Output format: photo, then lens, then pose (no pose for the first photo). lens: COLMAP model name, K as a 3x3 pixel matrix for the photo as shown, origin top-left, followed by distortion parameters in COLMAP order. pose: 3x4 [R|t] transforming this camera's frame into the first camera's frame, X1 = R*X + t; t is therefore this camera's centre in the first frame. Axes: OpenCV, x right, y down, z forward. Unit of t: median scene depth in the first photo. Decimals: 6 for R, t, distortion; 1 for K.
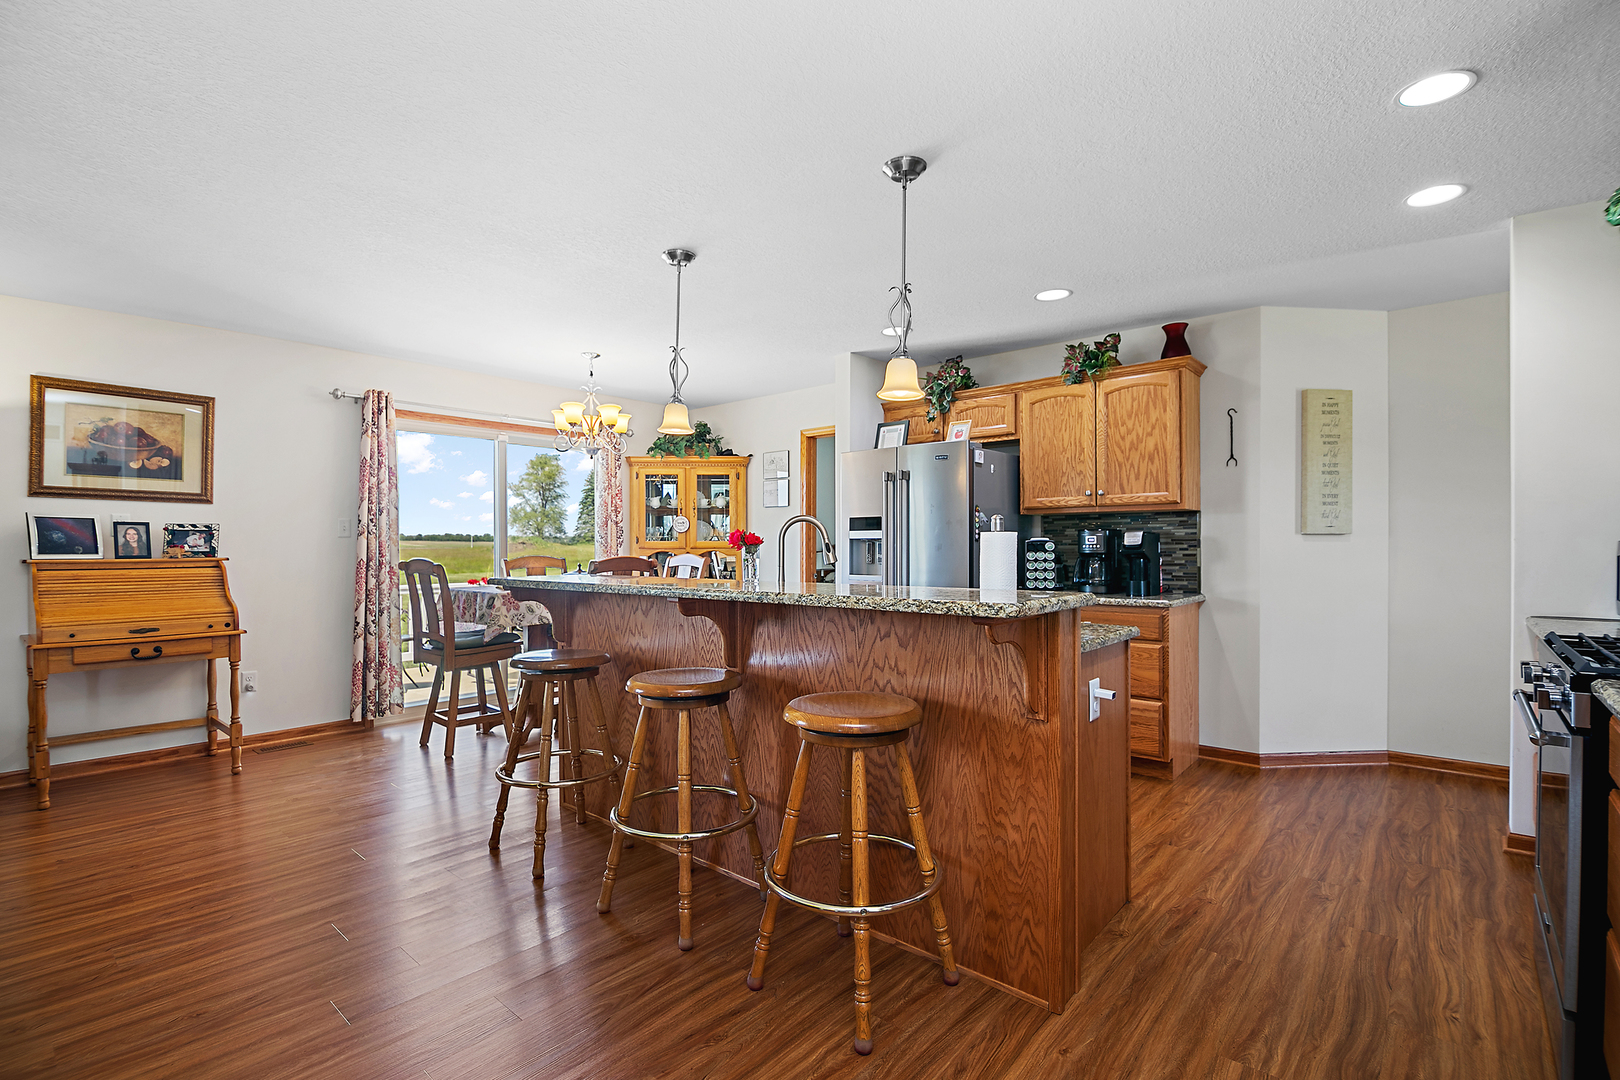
lens RADIAL K [[750.8, 0, 786.8], [0, 750.8, 541.1], [0, 0, 1]] dist [-0.002047, -0.000916]
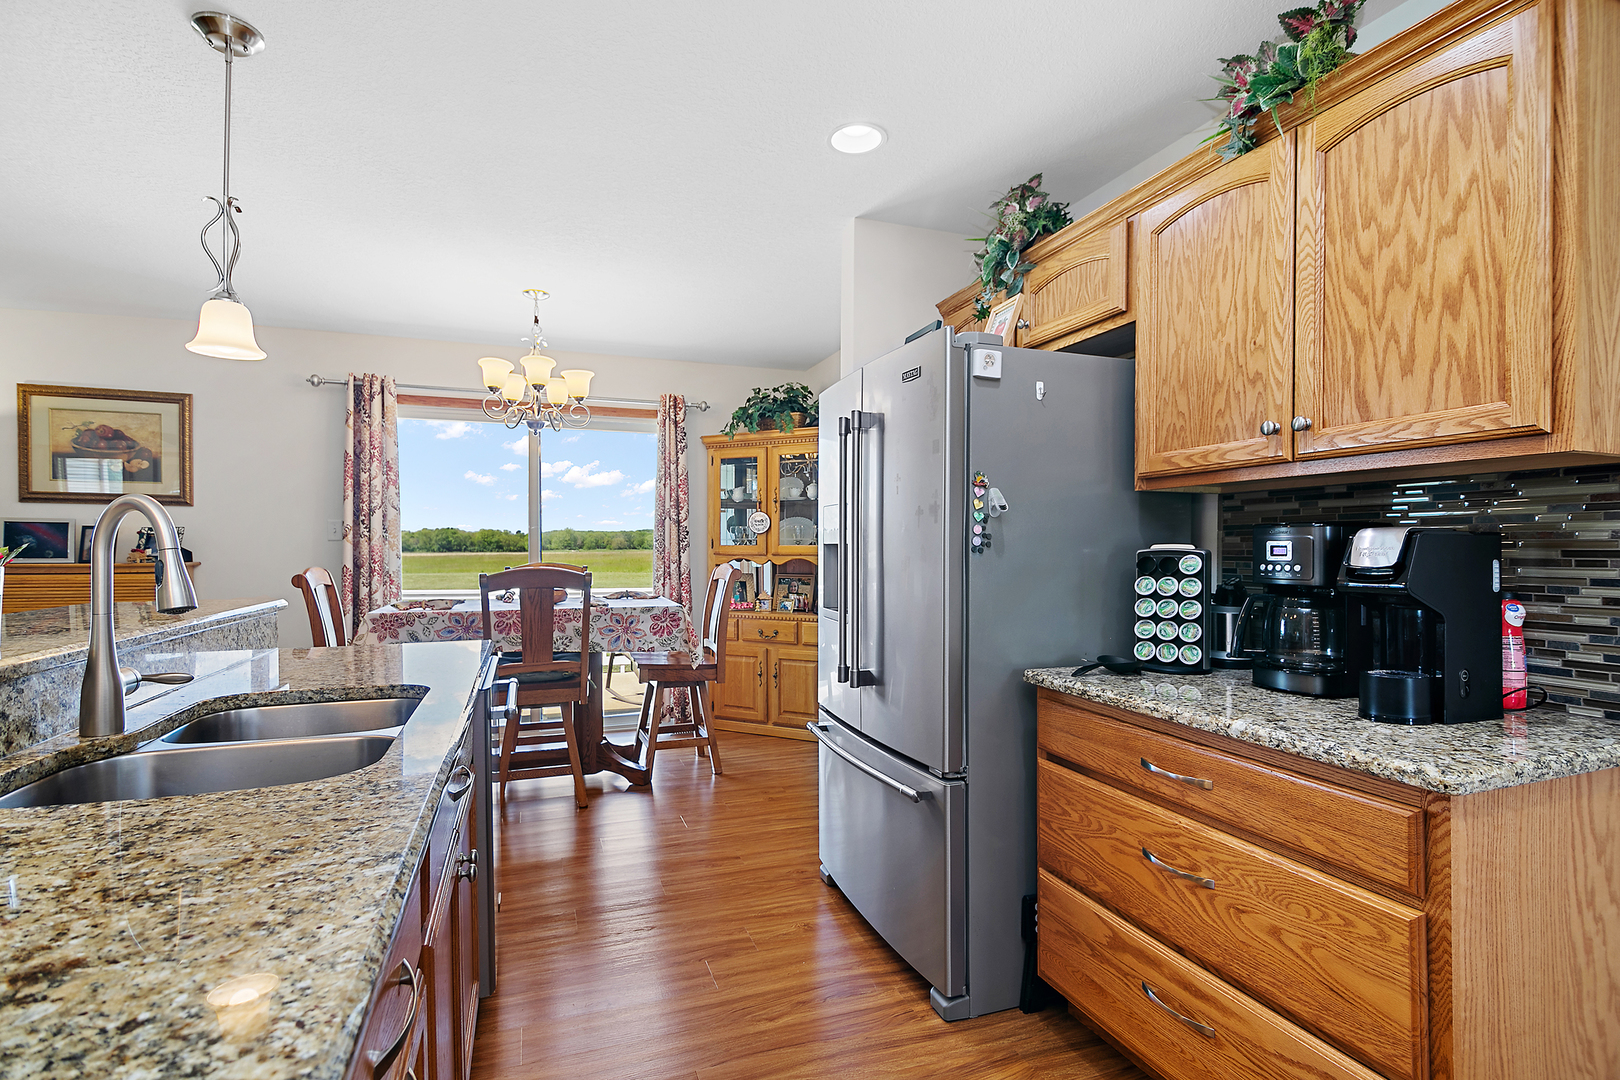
lens RADIAL K [[750.1, 0, 791.3], [0, 750.1, 550.1], [0, 0, 1]] dist [-0.011354, -0.000920]
pose [[0.878579, 0.006774, -0.477548, 0.374881], [-0.000830, 0.999920, 0.012657, -0.006530], [0.477596, -0.010724, 0.878514, 0.559109]]
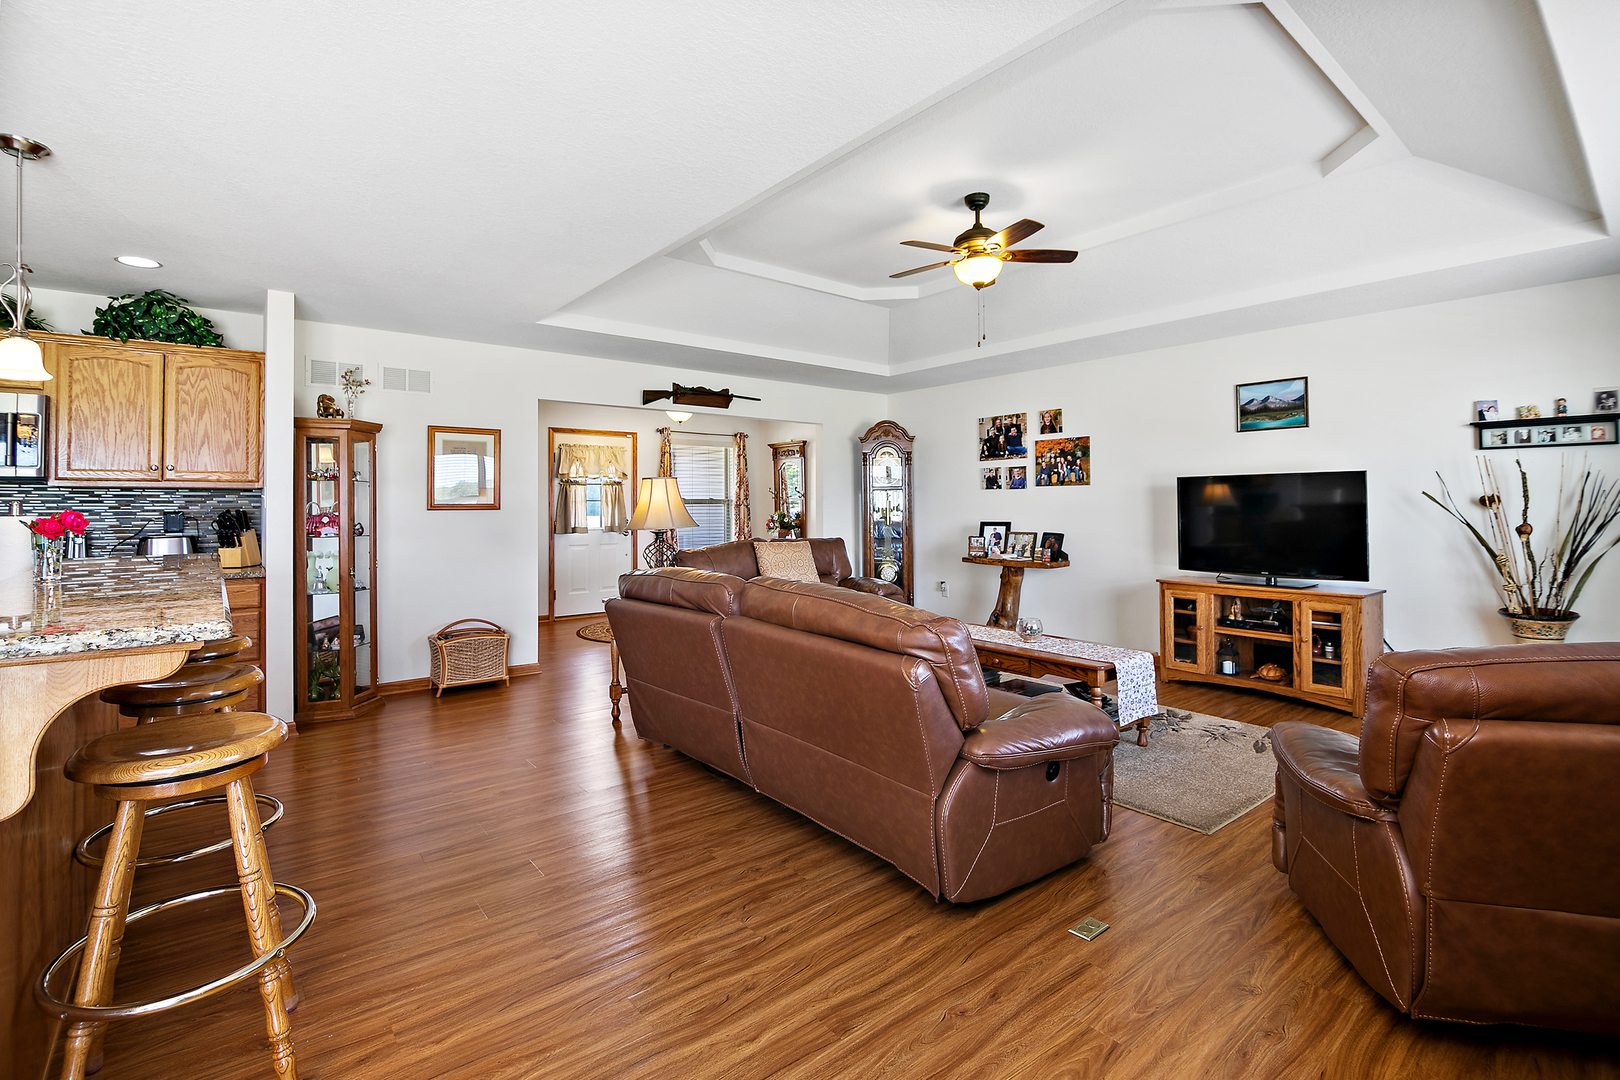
lens RADIAL K [[745.7, 0, 807.1], [0, 745.7, 513.6], [0, 0, 1]] dist [-0.011427, -0.000466]
pose [[-0.987513, 0.003926, 0.157491, -0.596516], [0.004819, 0.999974, 0.005292, -0.009066], [-0.157466, 0.005985, -0.987506, 1.043918]]
